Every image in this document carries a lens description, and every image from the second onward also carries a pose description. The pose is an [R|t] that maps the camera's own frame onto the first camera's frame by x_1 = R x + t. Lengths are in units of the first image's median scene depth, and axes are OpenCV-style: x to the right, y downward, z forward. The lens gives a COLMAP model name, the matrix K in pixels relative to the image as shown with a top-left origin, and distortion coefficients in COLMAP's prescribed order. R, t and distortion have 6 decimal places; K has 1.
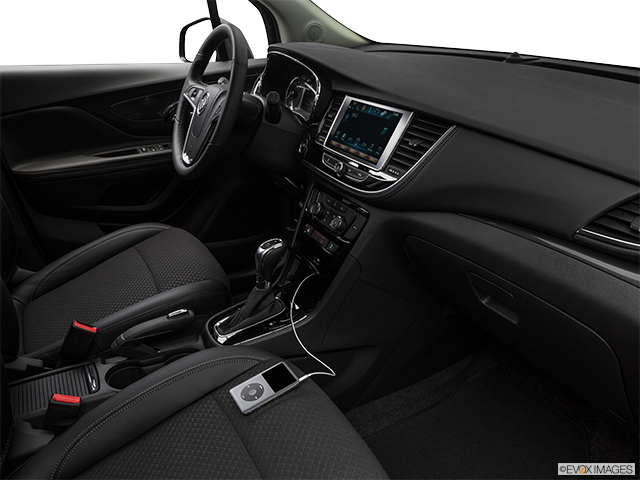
lens RADIAL K [[537.1, 0, 330.9], [0, 537.1, 237.4], [0, 0, 1]] dist [-0.091454, 0.052107]
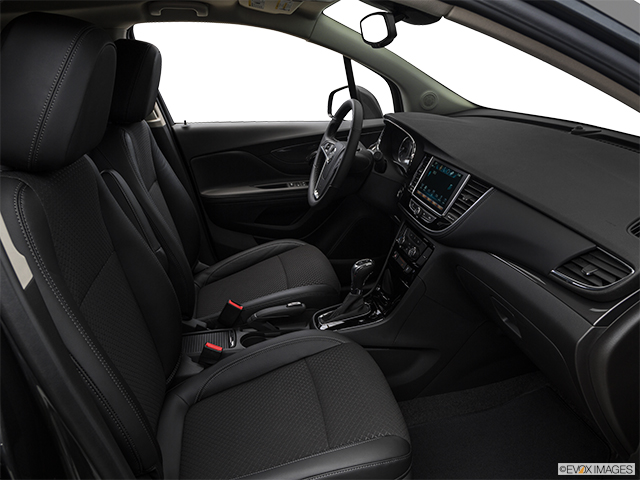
lens RADIAL K [[523.1, 0, 325.7], [0, 523.1, 242.0], [0, 0, 1]] dist [-0.102833, 0.017554]
pose [[0.947441, 0.092137, -0.306377, 0.191283], [-0.105208, 0.994100, -0.026388, 0.005666], [0.302139, 0.057235, 0.951544, -0.288694]]
